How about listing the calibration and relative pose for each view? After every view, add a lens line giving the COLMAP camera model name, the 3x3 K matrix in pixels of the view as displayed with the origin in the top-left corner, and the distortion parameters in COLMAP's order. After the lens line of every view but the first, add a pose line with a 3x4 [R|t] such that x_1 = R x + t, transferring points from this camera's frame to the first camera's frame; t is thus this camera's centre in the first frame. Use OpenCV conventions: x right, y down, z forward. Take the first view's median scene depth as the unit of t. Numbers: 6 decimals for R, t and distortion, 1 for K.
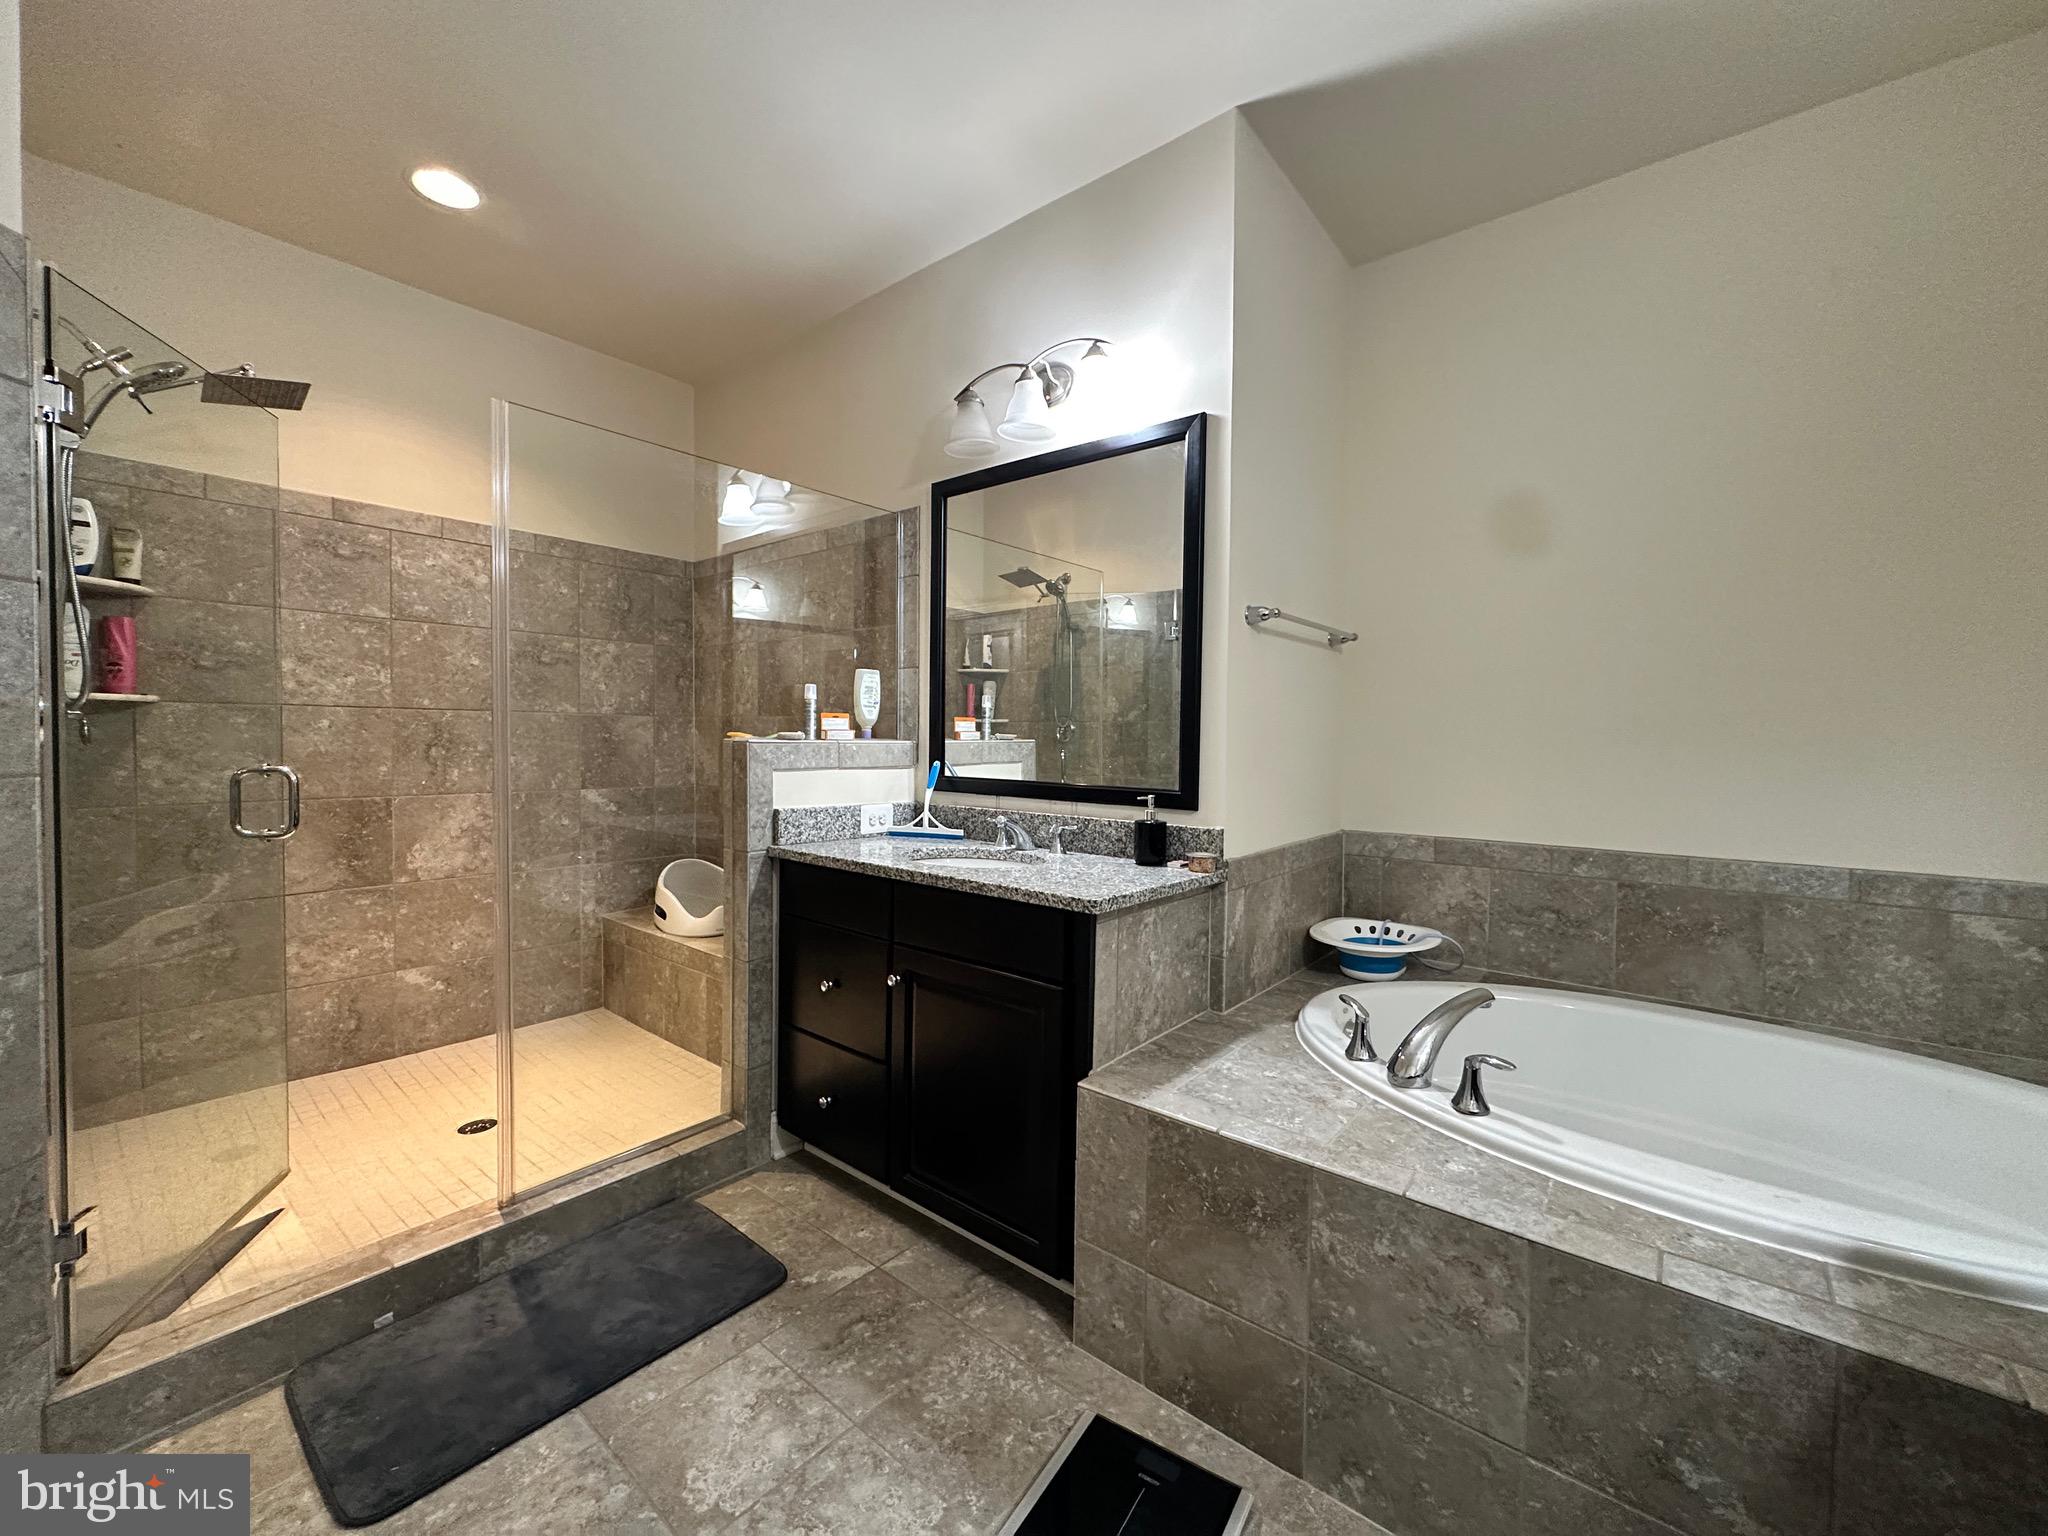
lens RADIAL K [[817.8, 0, 1024.6], [0, 817.8, 764.8], [0, 0, 1]] dist [-0.002981, 0.000152]
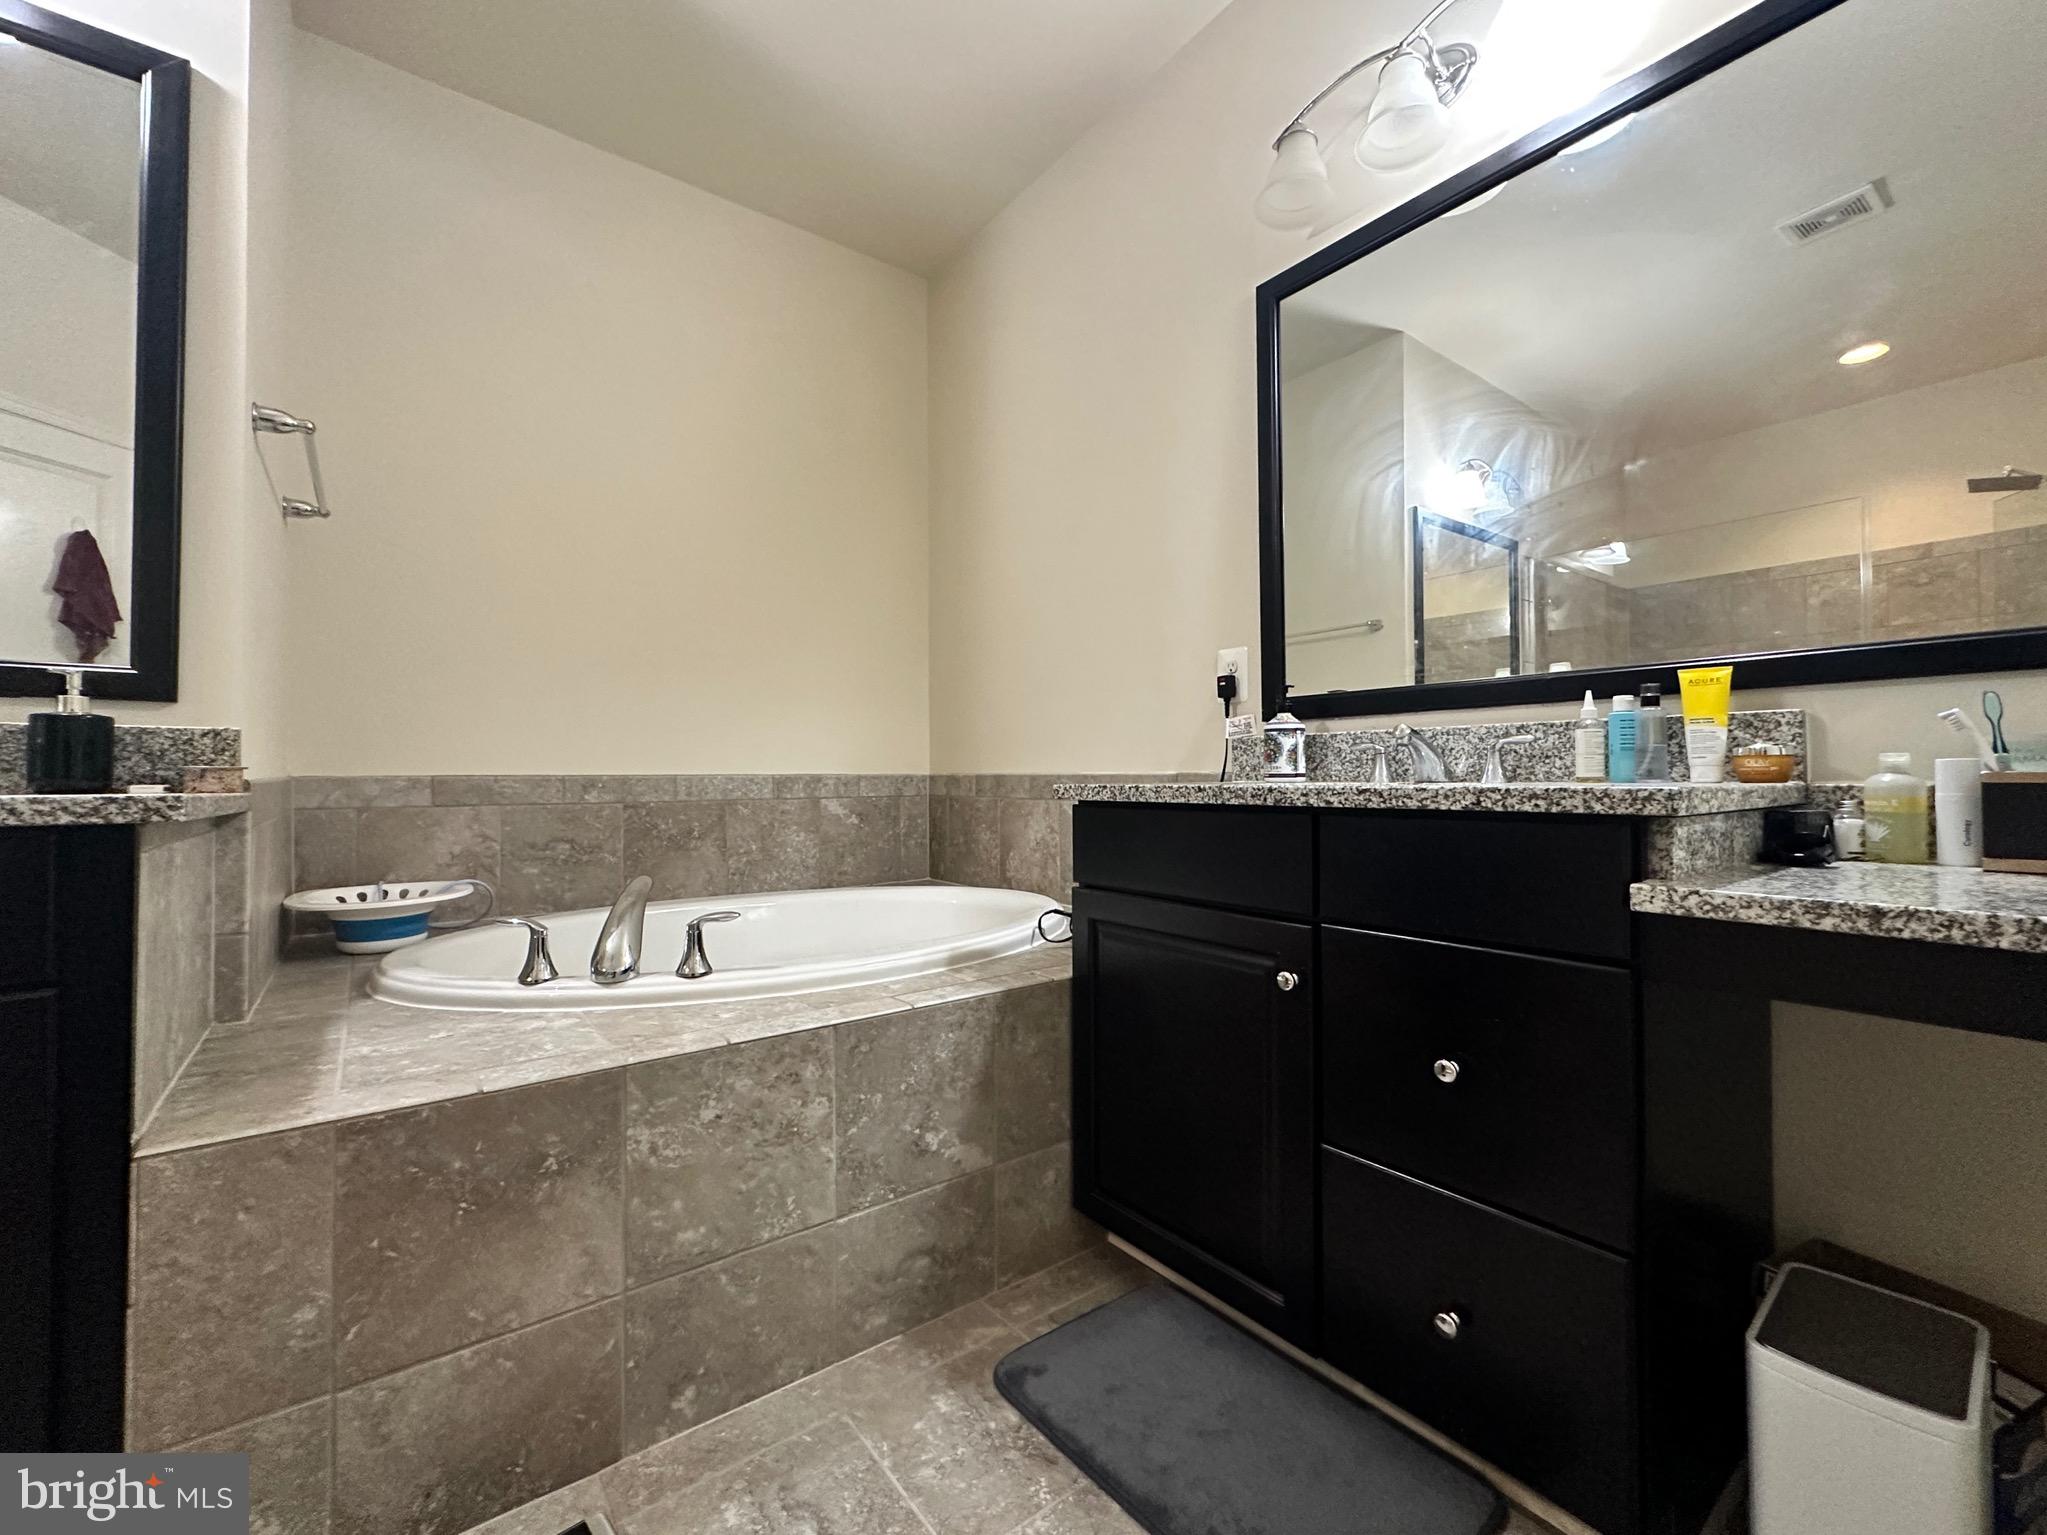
lens RADIAL K [[847.4, 0, 1024.6], [0, 847.4, 763.8], [0, 0, 1]] dist [-0.002822, -0.000110]
pose [[0.231027, 0.000554, 0.972947, -0.280478], [0.037990, 0.999232, -0.009589, 0.146091], [-0.972205, 0.039178, 0.230828, 0.276146]]
